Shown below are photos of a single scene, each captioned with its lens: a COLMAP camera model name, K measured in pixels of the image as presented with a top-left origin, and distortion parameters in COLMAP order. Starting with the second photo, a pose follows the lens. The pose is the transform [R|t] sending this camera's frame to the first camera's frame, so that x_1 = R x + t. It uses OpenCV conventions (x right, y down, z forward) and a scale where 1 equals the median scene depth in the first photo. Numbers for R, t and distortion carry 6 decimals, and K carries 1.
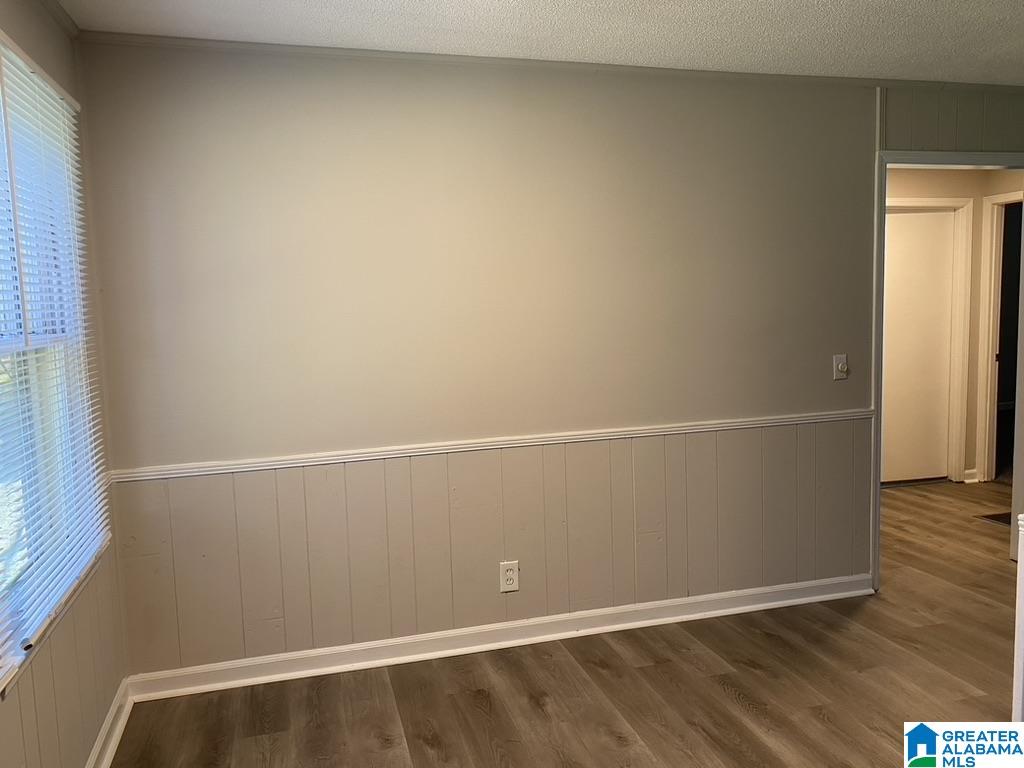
lens RADIAL K [[778.5, 0, 512.0], [0, 778.5, 384.0], [0, 0, 1]] dist [0.004349, -0.054910]
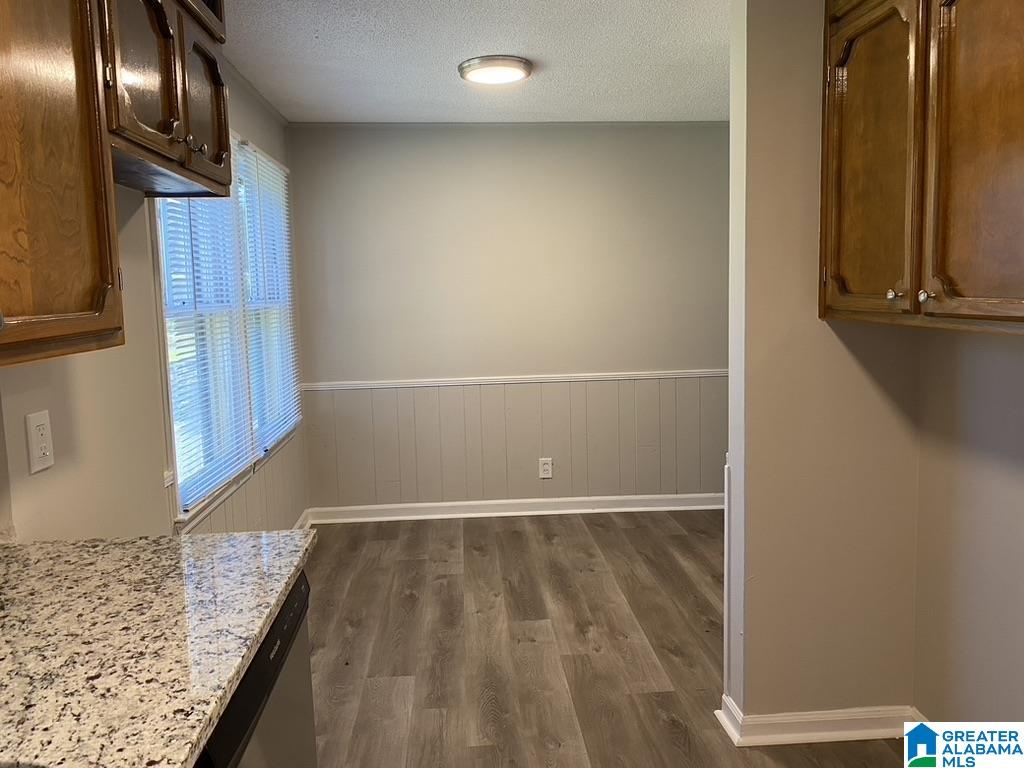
lens RADIAL K [[778.5, 0, 512.0], [0, 778.5, 384.0], [0, 0, 1]] dist [0.004349, -0.054910]
pose [[0.980058, 0.030333, -0.196382, 0.257901], [-0.025842, 0.999344, 0.025387, 0.055860], [0.197023, -0.019806, 0.980199, -0.558163]]
